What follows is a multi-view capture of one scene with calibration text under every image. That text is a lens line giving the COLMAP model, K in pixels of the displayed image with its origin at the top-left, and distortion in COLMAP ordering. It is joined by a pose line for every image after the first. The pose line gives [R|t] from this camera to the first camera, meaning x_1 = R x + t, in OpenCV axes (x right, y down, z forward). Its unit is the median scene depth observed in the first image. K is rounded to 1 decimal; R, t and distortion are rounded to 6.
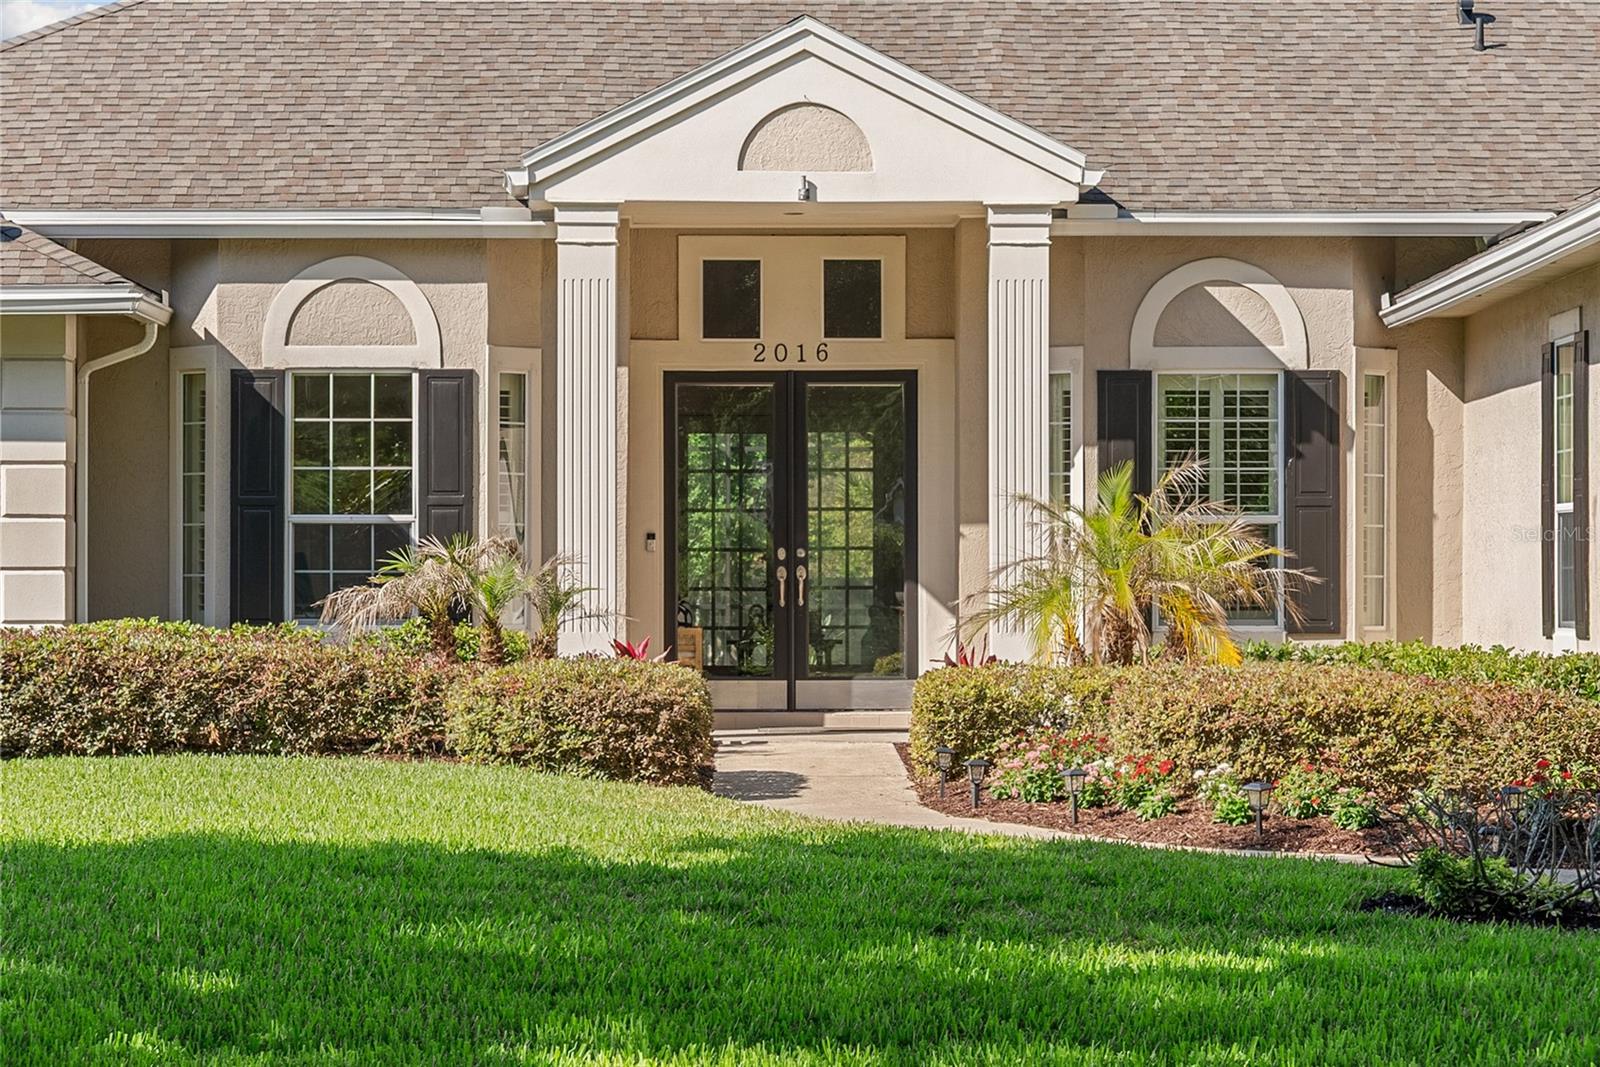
lens RADIAL K [[5405.3, 0, 800.0], [0, 5405.3, 533.5], [0, 0, 1]] dist [0.082177, 1.040552]
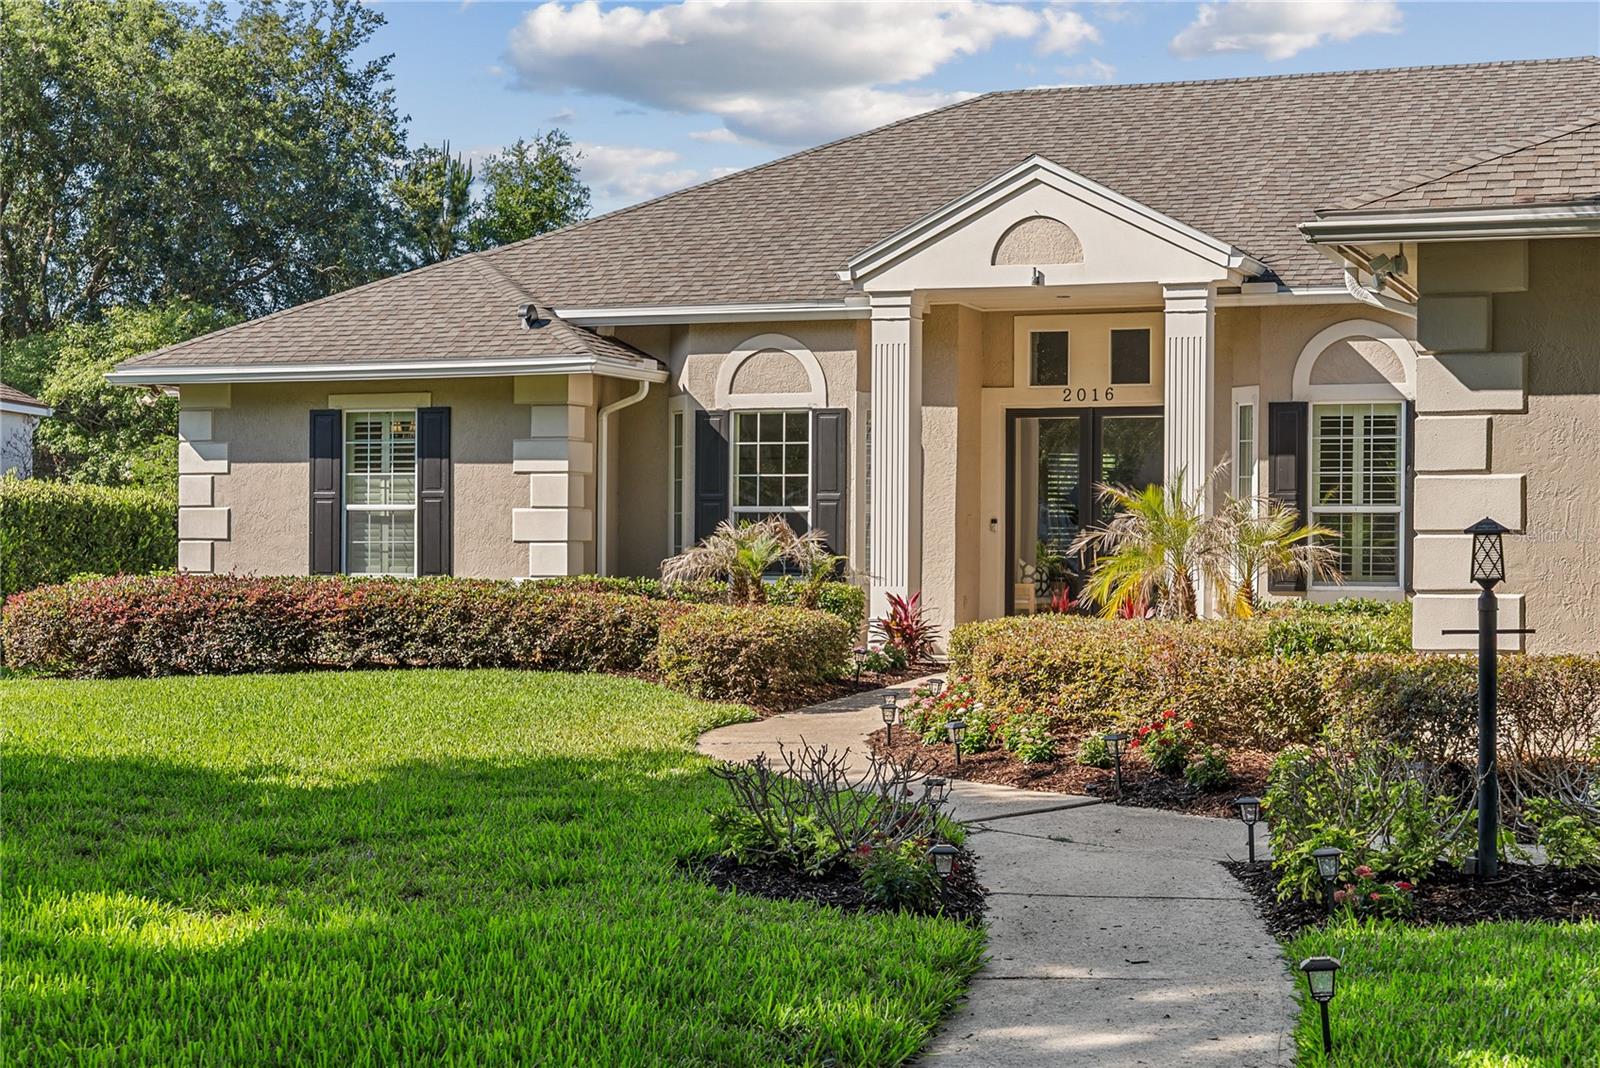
lens RADIAL K [[2709.9, 0, 799.6], [0, 2709.9, 568.7], [0, 0, 1]] dist [0.021910, -0.031864]
pose [[0.928330, 0.007465, -0.371681, 0.204022], [-0.001088, 0.999849, 0.017365, 0.000712], [0.371754, -0.015716, 0.928198, 0.306364]]
